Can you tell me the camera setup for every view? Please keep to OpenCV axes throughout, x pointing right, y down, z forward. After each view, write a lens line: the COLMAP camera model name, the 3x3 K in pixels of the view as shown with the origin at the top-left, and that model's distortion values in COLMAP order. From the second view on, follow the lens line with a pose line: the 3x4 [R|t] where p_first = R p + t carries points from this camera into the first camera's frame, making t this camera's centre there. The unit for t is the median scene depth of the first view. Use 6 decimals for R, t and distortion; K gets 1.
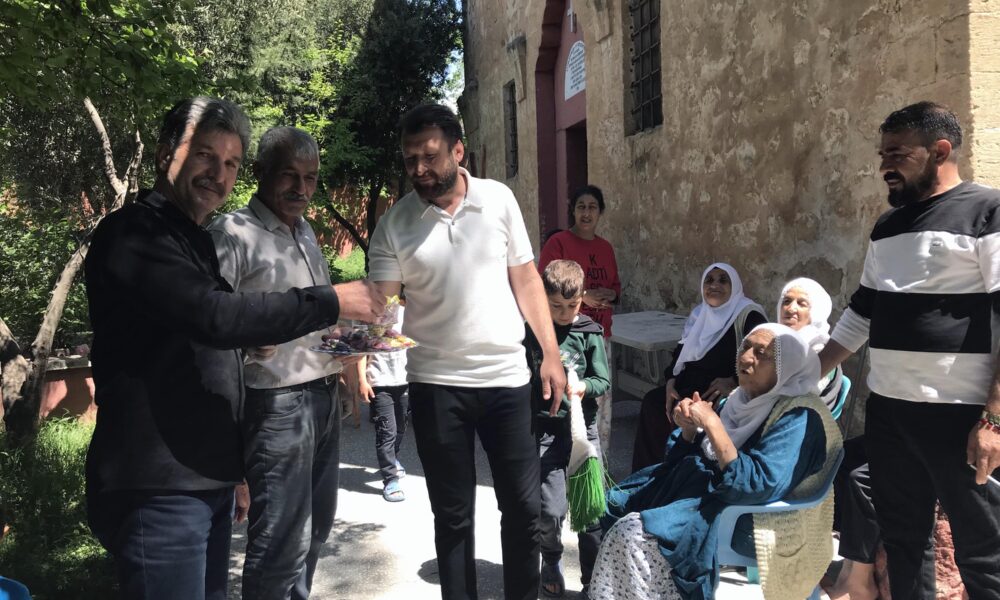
lens RADIAL K [[806.7, 0, 503.2], [0, 806.7, 304.0], [0, 0, 1]] dist [0.003898, 0.001985]
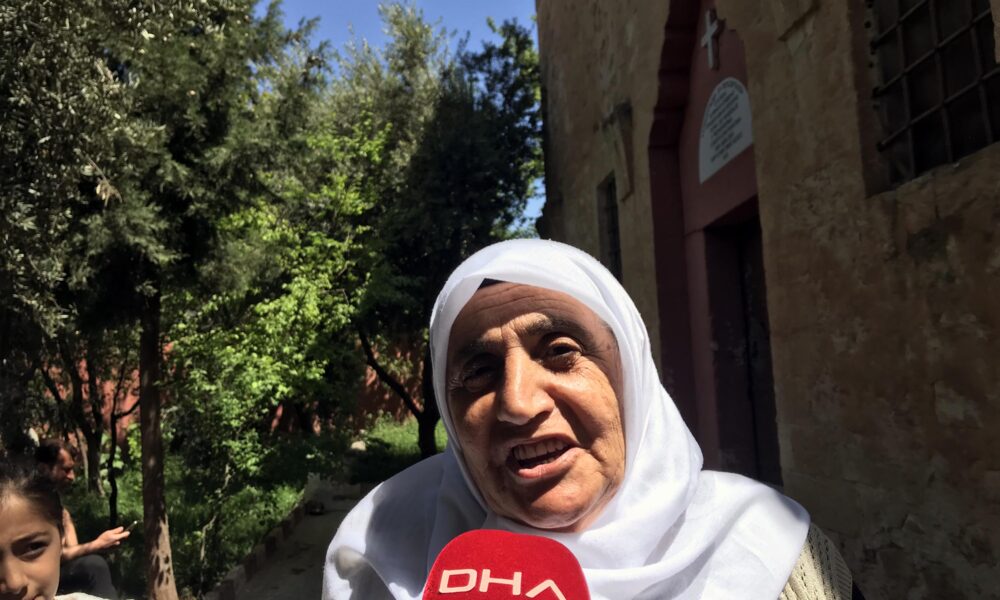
lens RADIAL K [[813.8, 0, 500.0], [0, 813.8, 300.0], [0, 0, 1]] dist [0.011478, -0.004293]
pose [[0.993297, -0.020607, -0.113734, -0.008381], [-0.002484, 0.979946, -0.199247, -0.050705], [0.115560, 0.198194, 0.973327, 0.495715]]
